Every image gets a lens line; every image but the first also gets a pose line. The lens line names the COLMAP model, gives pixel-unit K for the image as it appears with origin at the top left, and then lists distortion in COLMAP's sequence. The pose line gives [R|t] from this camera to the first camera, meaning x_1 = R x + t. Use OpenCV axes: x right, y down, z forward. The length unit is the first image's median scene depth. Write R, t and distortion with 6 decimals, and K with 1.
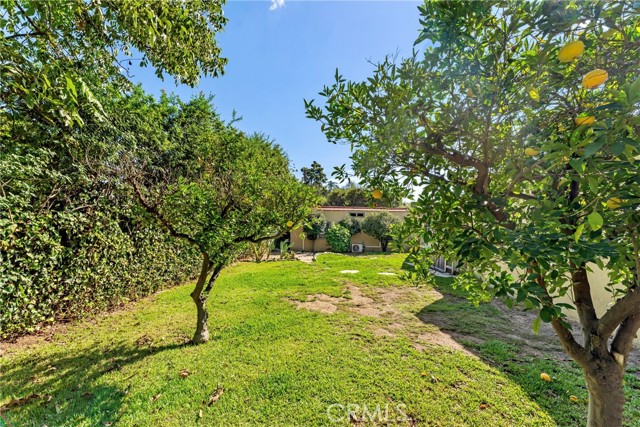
lens RADIAL K [[262.0, 0, 320.0], [0, 262.0, 213.5], [0, 0, 1]] dist [-0.000232, -0.000025]
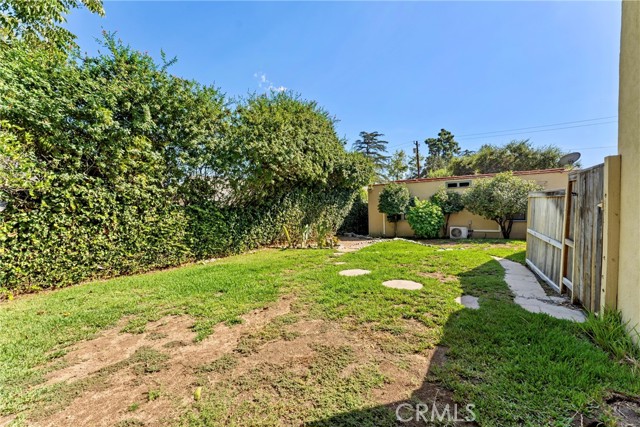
lens RADIAL K [[262.0, 0, 320.0], [0, 262.0, 213.5], [0, 0, 1]] dist [-0.000232, -0.000025]
pose [[0.868040, -0.030796, -0.495537, 0.169045], [0.061977, 0.996989, 0.046607, 0.025922], [0.492610, -0.071169, 0.867335, 0.217605]]
